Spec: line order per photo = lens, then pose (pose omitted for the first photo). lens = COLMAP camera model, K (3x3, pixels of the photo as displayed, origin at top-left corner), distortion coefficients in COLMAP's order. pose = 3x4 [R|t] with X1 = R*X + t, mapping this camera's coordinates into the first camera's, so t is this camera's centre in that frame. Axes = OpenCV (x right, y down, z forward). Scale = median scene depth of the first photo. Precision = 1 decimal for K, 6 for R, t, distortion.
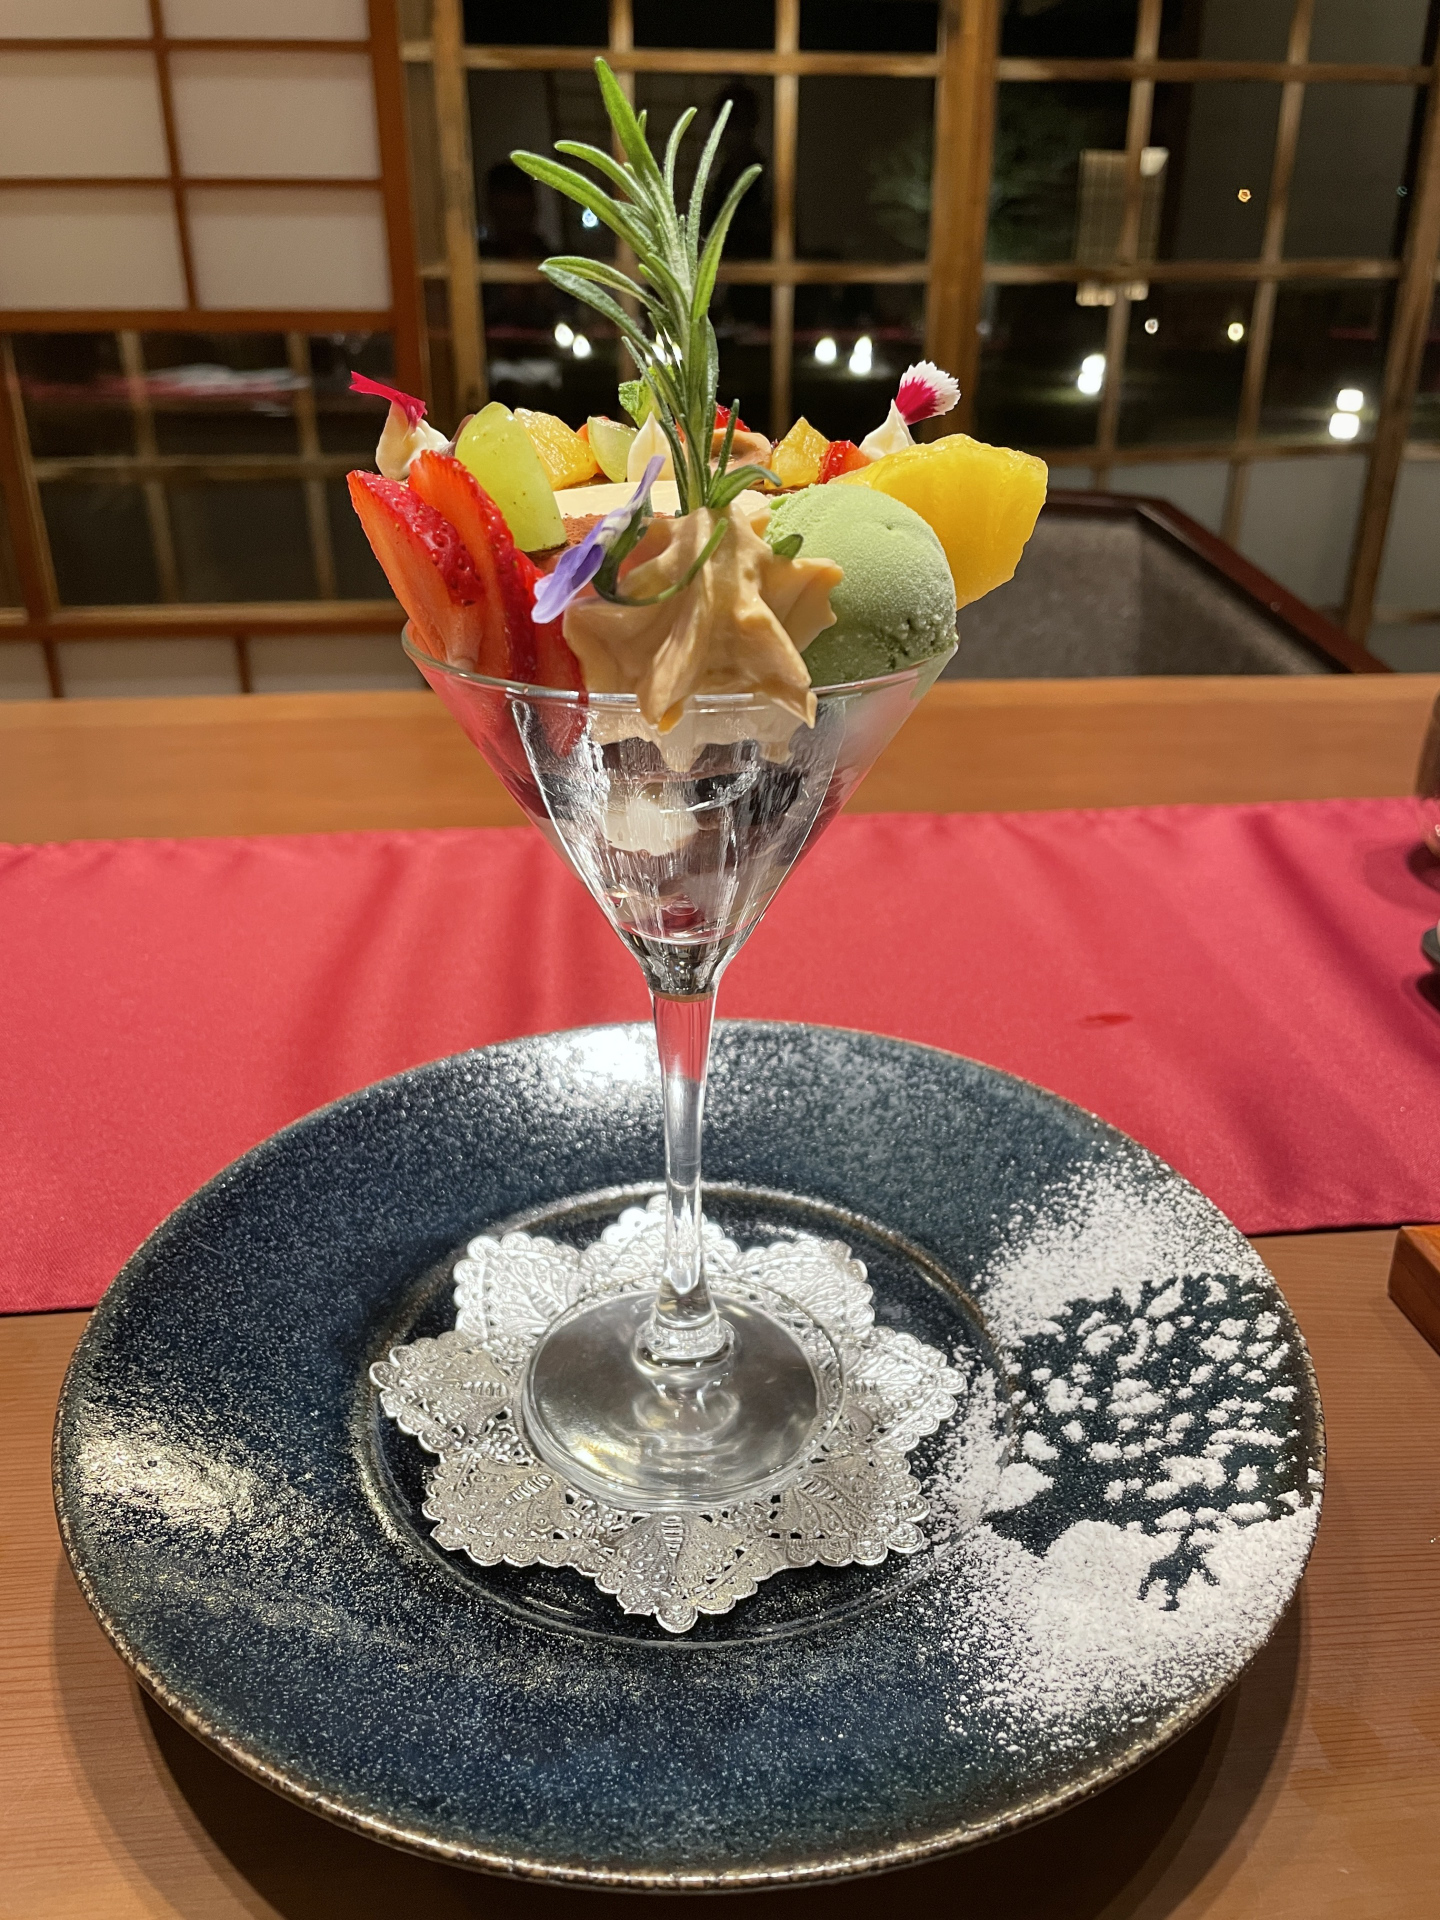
lens RADIAL K [[1444.3, 0, 720.0], [0, 1444.3, 960.0], [0, 0, 1]] dist [0.006316, 0.003202]
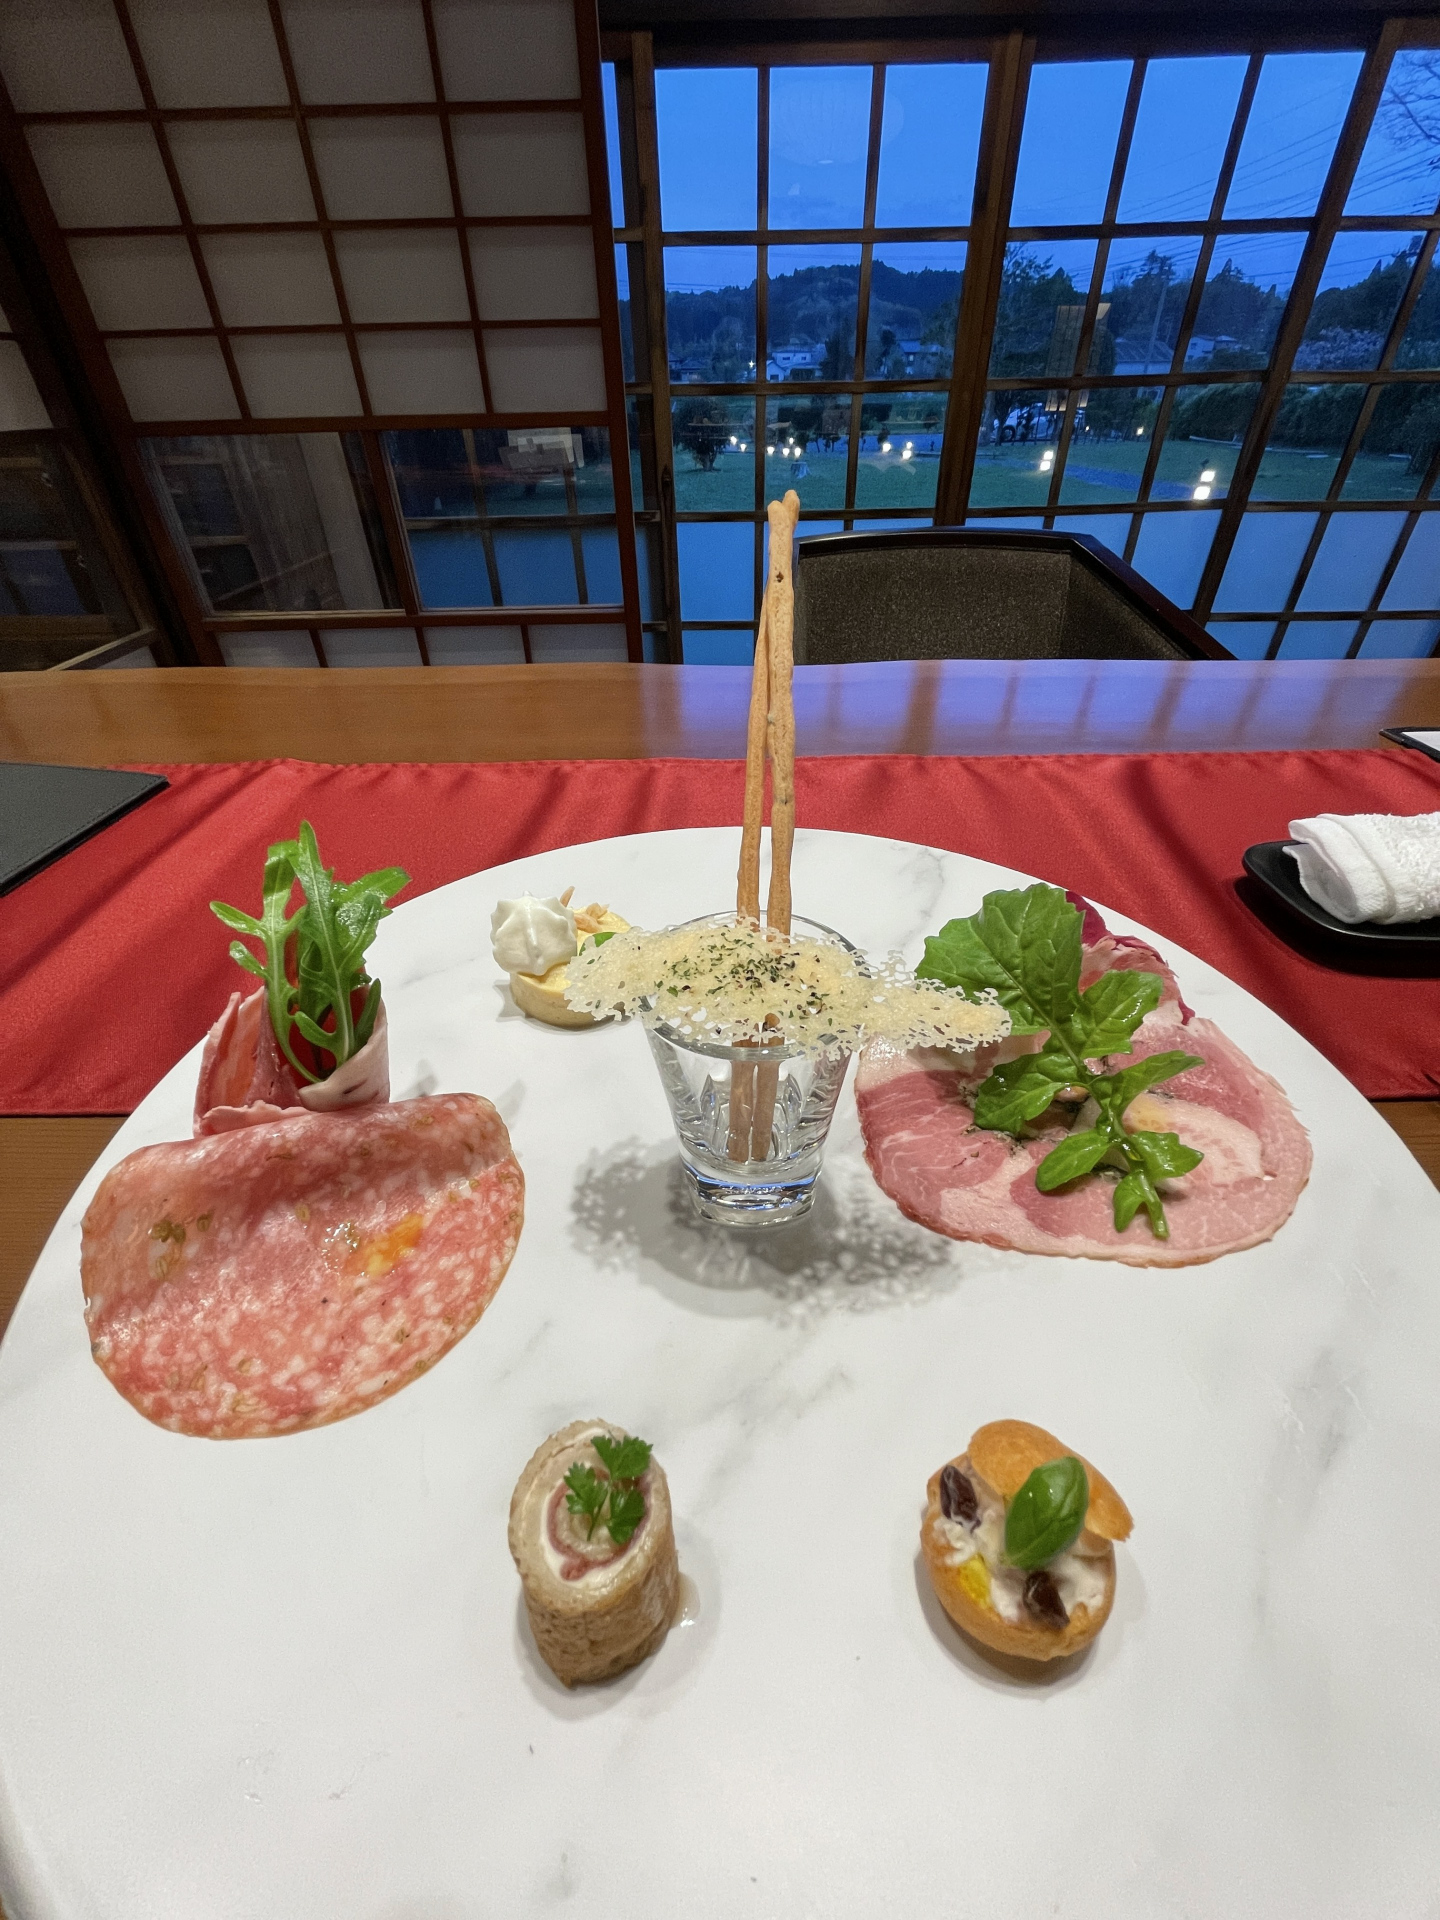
lens RADIAL K [[774.2, 0, 728.2], [0, 774.2, 993.5], [0, 0, 1]] dist [-0.015147, -0.000168]
pose [[0.995485, 0.046551, -0.082716, 0.033059], [-0.027104, 0.974604, 0.222290, -0.034739], [0.090963, -0.219044, 0.971466, 0.156267]]
